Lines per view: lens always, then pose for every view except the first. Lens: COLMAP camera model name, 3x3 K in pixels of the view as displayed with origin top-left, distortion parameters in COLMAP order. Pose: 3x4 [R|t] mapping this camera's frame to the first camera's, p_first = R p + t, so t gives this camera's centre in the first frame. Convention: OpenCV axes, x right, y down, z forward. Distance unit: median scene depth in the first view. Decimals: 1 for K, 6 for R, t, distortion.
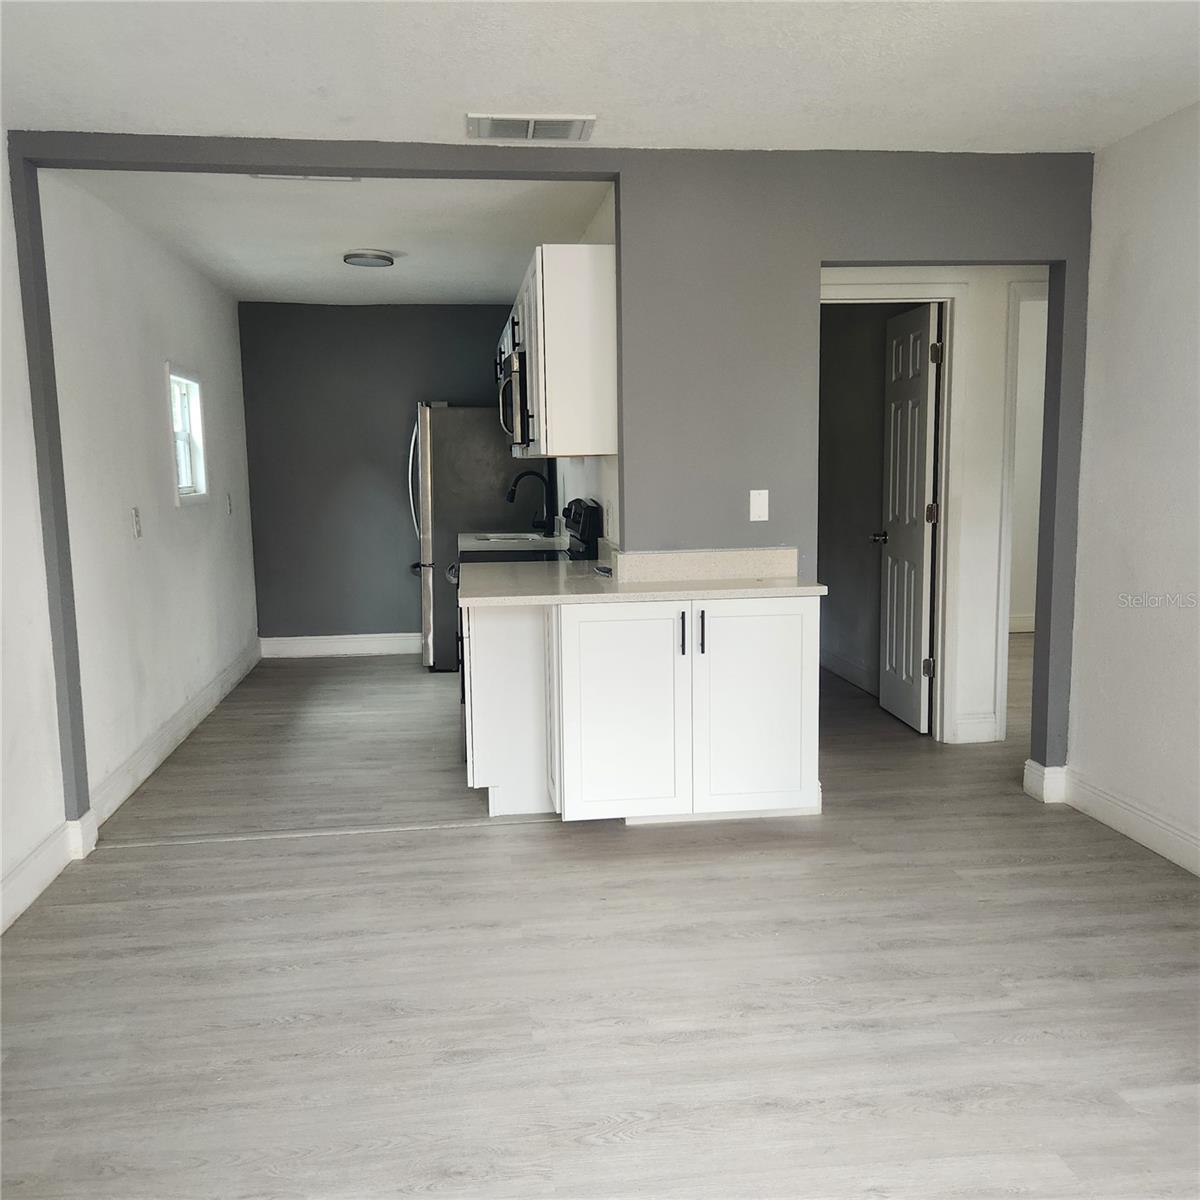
lens RADIAL K [[1071.9, 0, 604.2], [0, 1071.9, 597.7], [0, 0, 1]] dist [0.088253, -0.075792]
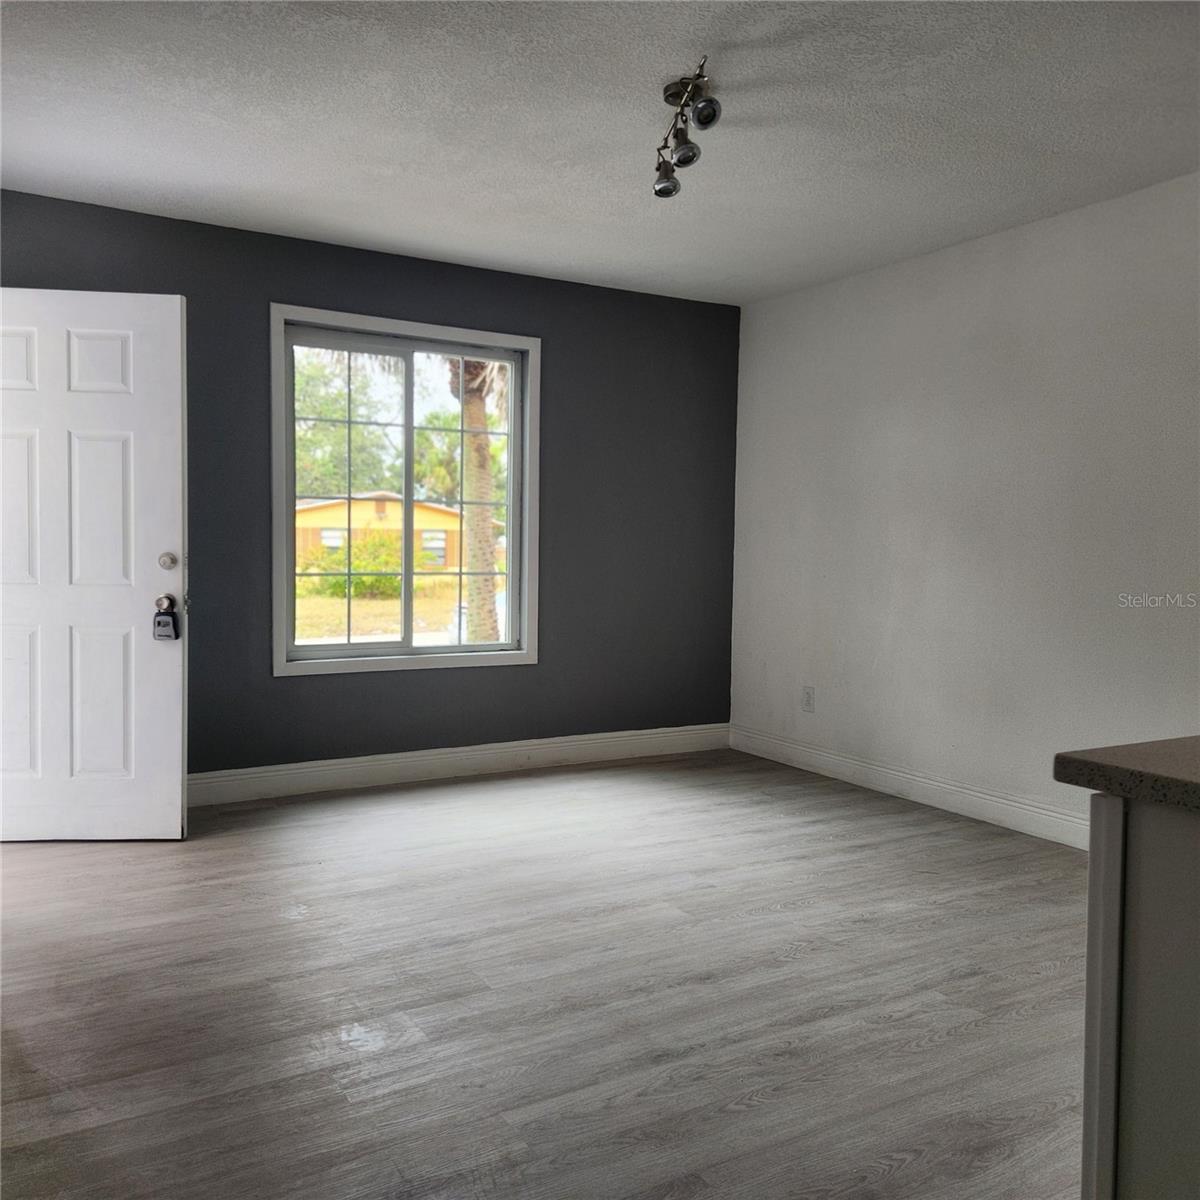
lens RADIAL K [[1071.9, 0, 604.2], [0, 1071.9, 597.7], [0, 0, 1]] dist [0.088253, -0.075792]
pose [[-0.917756, 0.024384, -0.396395, 0.462914], [-0.048762, 0.983643, 0.173403, -0.105804], [0.394140, 0.178471, -0.901555, 1.250600]]
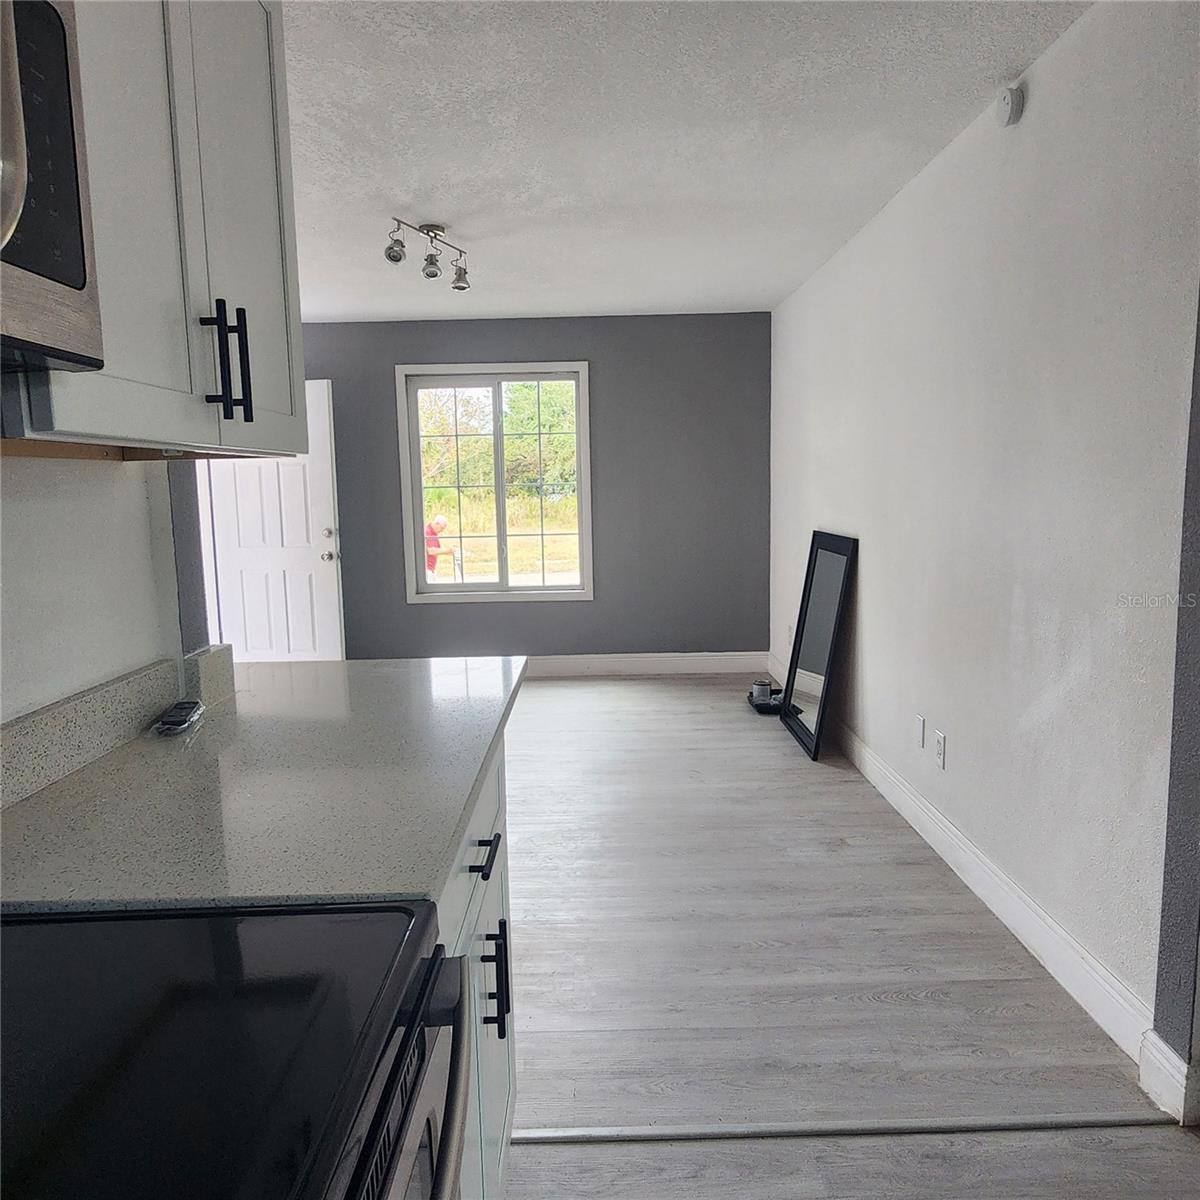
lens RADIAL K [[907.4, 0, 600.0], [0, 907.4, 600.0], [0, 0, 1]] dist [-0.001358, -0.001669]
pose [[-0.990977, 0.020276, 0.132491, -0.260268], [0.052976, 0.967256, 0.248212, -0.180883], [-0.123120, 0.252991, -0.959602, 1.540567]]
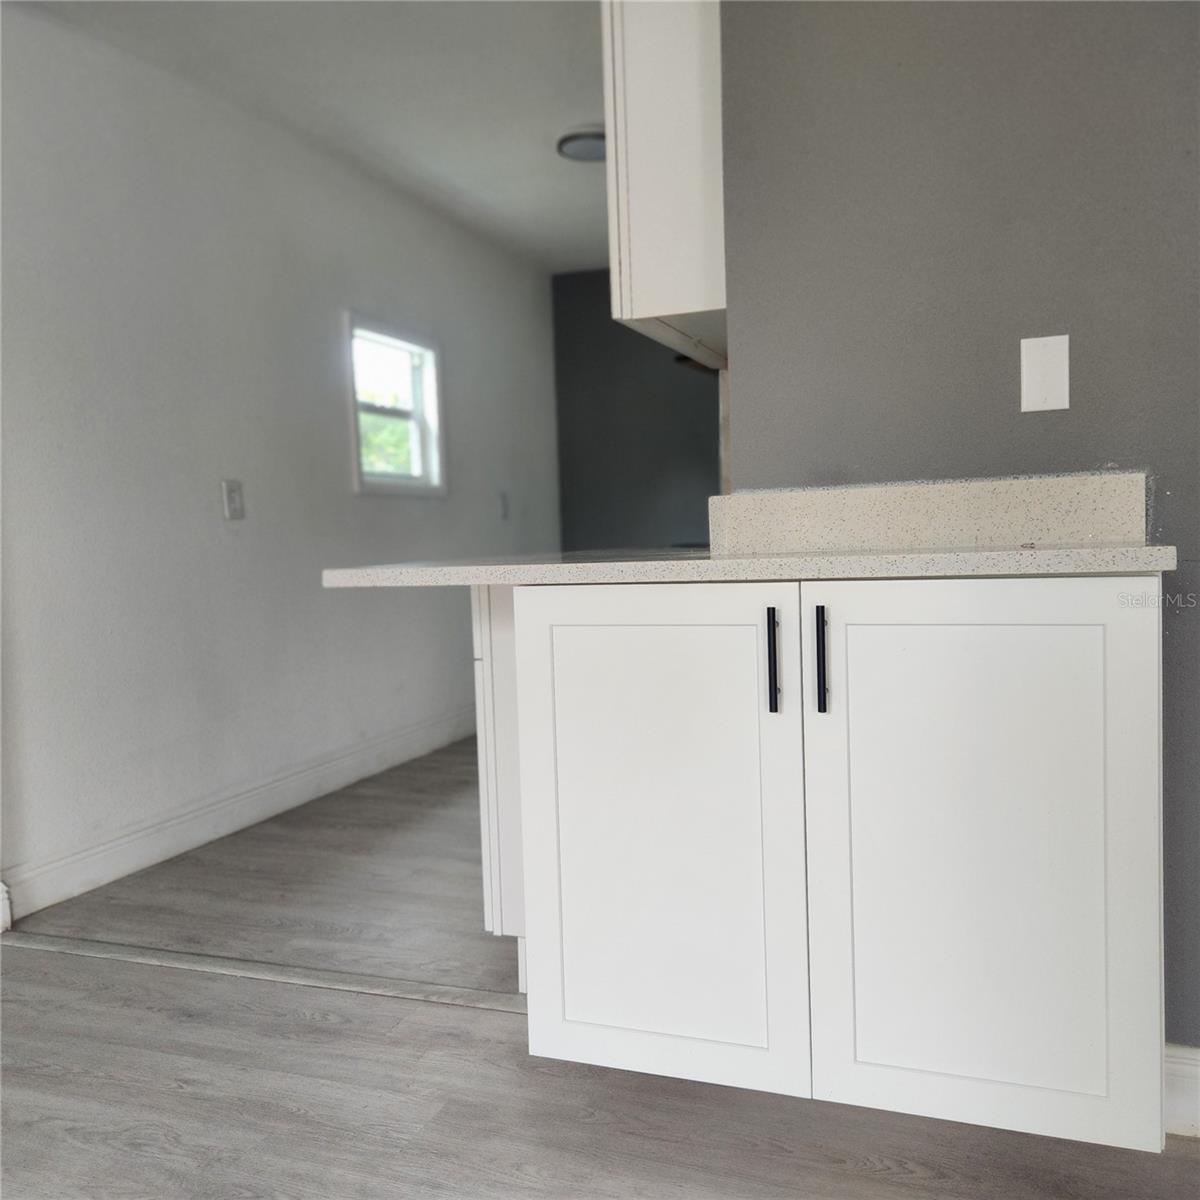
lens RADIAL K [[1071.9, 0, 604.2], [0, 1071.9, 597.7], [0, 0, 1]] dist [0.088253, -0.075792]
pose [[0.882926, 0.013287, -0.469324, 0.213490], [-0.036947, 0.998466, -0.041240, 0.028865], [0.468056, 0.053752, 0.882062, 0.603083]]
